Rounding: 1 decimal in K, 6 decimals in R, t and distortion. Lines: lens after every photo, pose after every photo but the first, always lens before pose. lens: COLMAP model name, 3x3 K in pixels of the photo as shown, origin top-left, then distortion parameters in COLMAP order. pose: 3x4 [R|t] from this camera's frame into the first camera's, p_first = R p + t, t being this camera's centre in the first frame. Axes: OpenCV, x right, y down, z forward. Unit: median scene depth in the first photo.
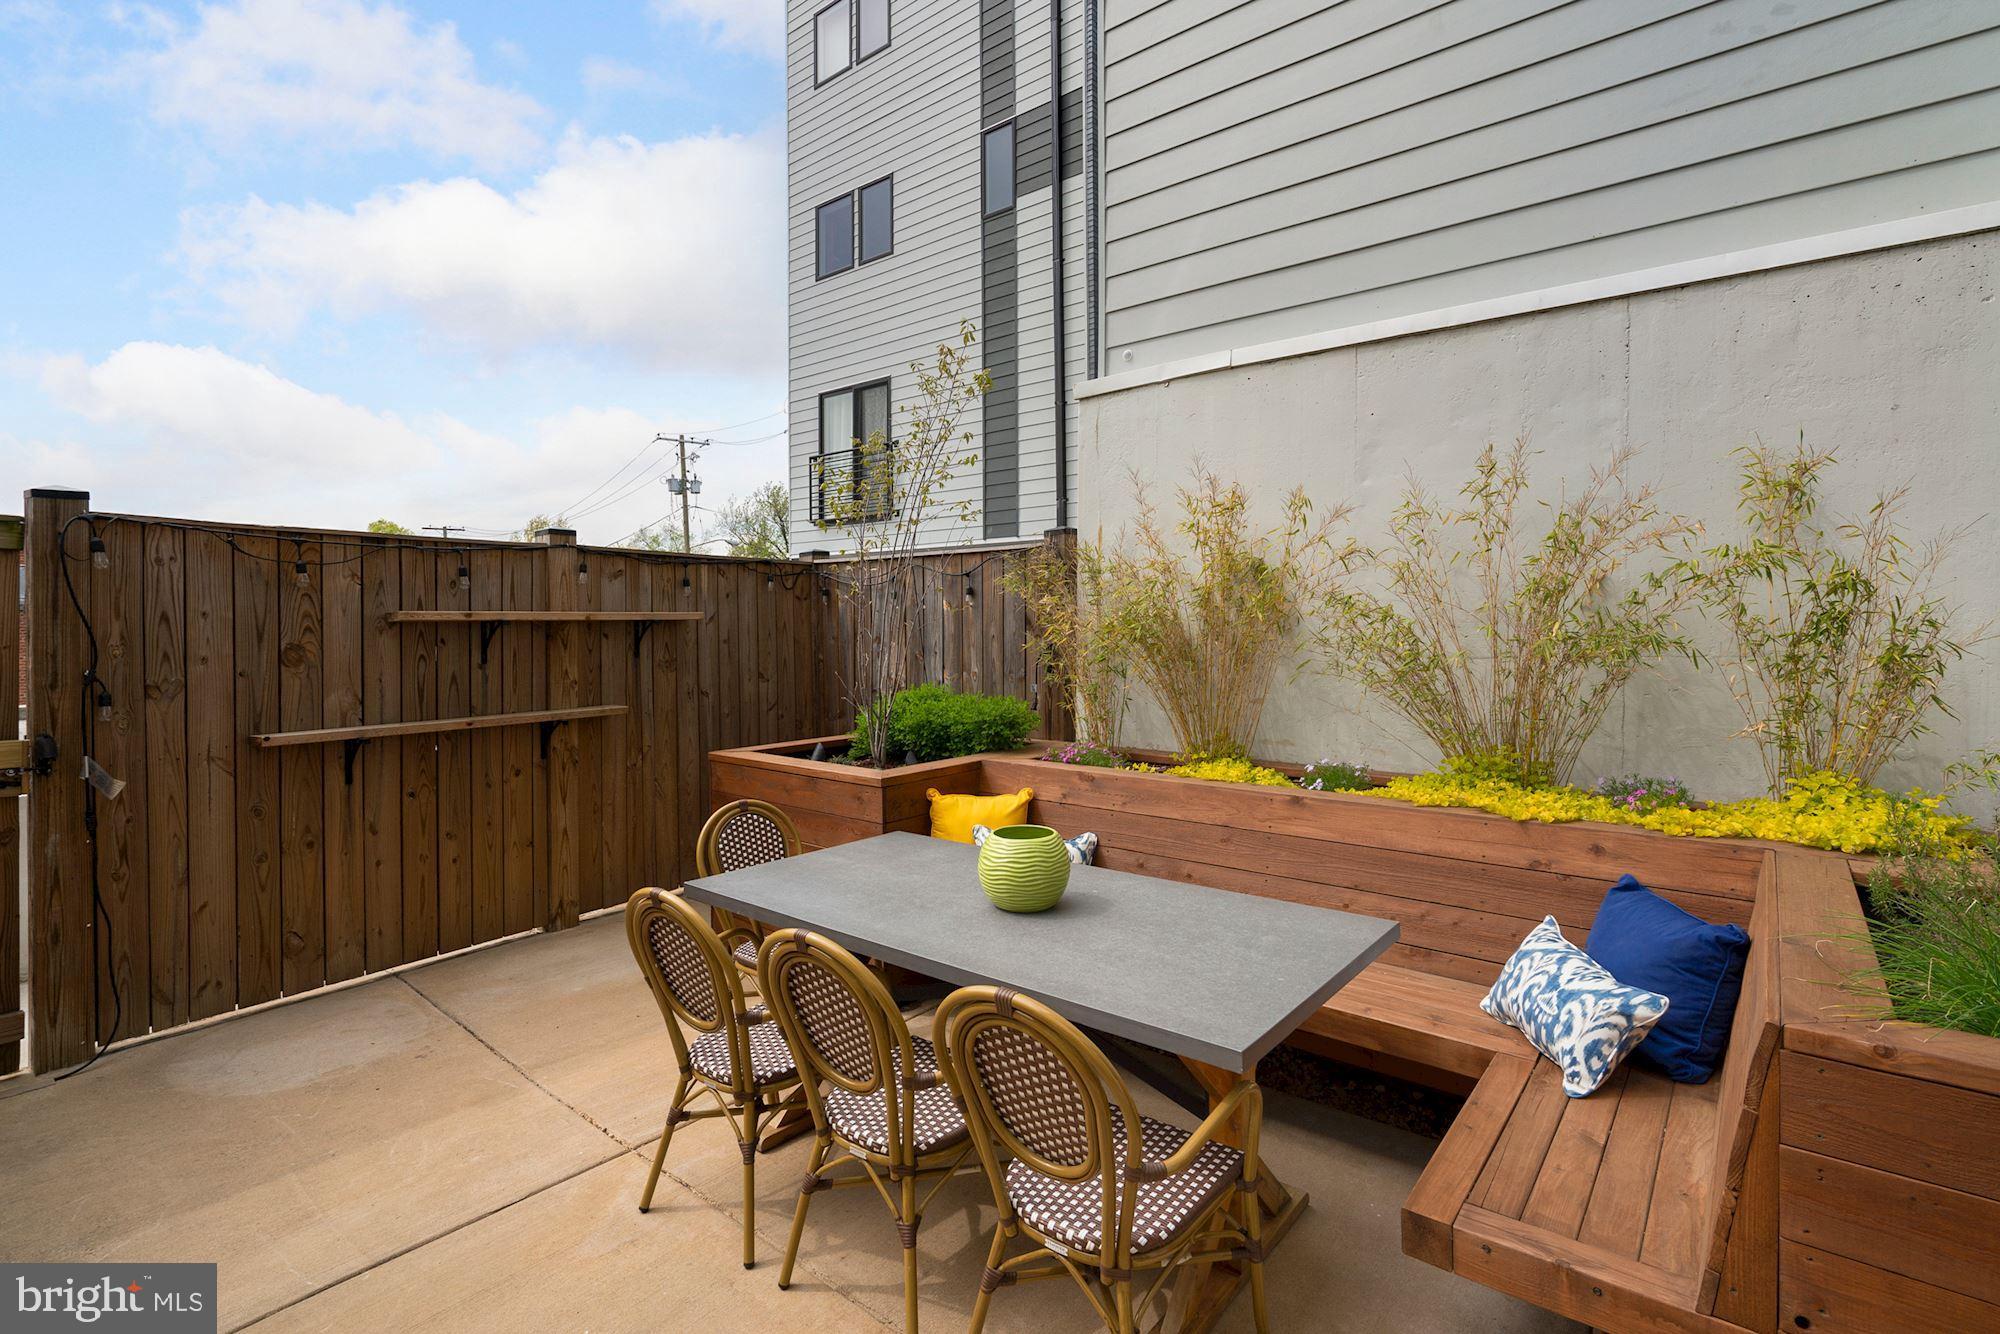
lens RADIAL K [[954.2, 0, 994.9], [0, 954.2, 651.5], [0, 0, 1]] dist [-0.001058, -0.000103]
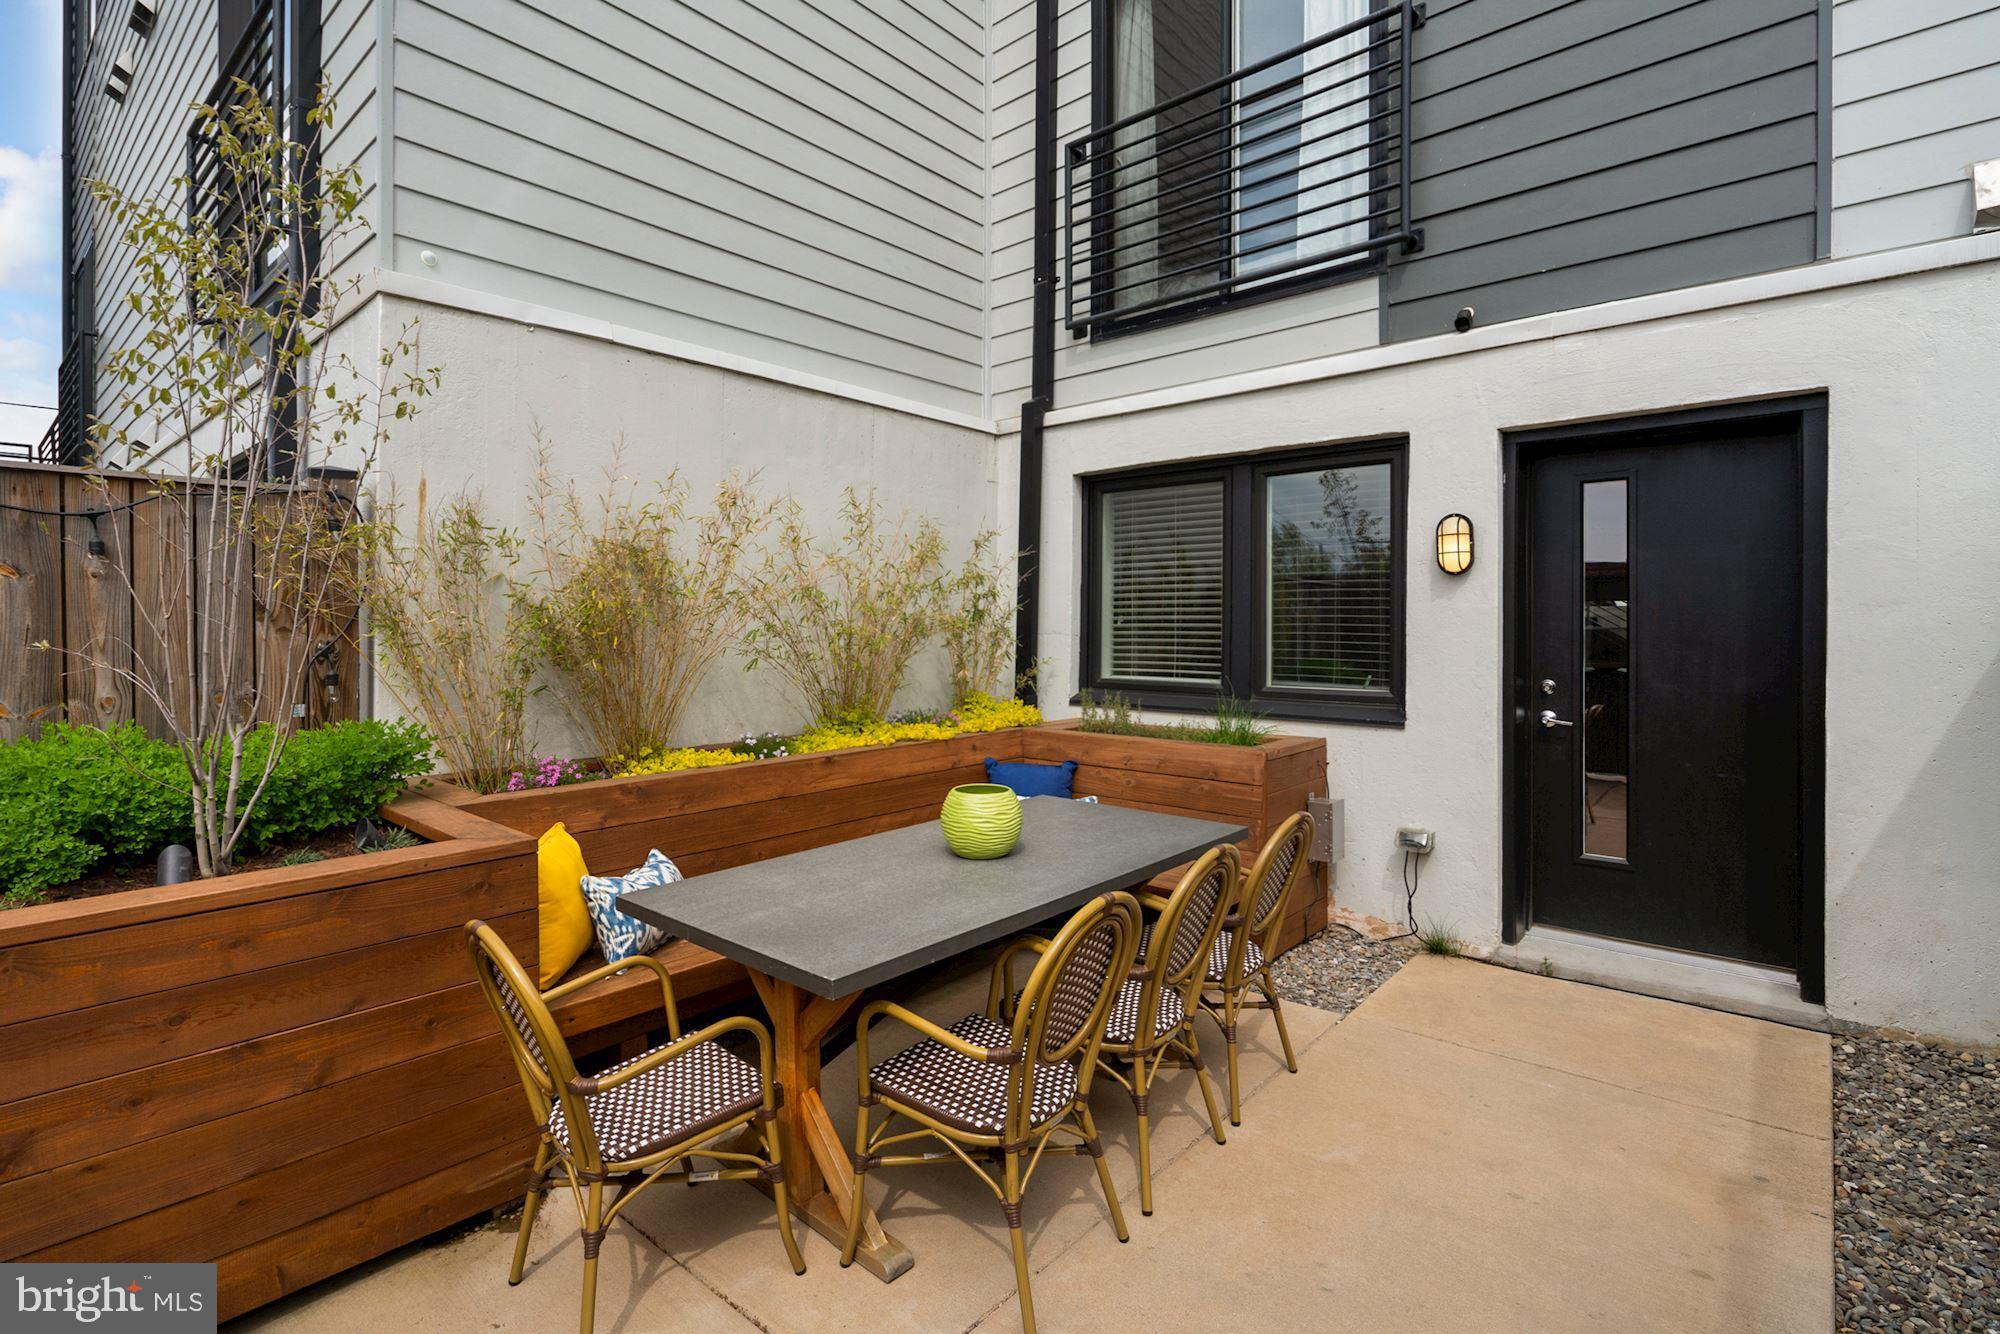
lens RADIAL K [[954.2, 0, 994.9], [0, 954.2, 651.5], [0, 0, 1]] dist [-0.001058, -0.000103]
pose [[0.025104, -0.039123, 0.998919, -0.879725], [0.018021, 0.999089, 0.038677, -0.025120], [-0.999522, 0.017030, 0.025786, 0.750927]]
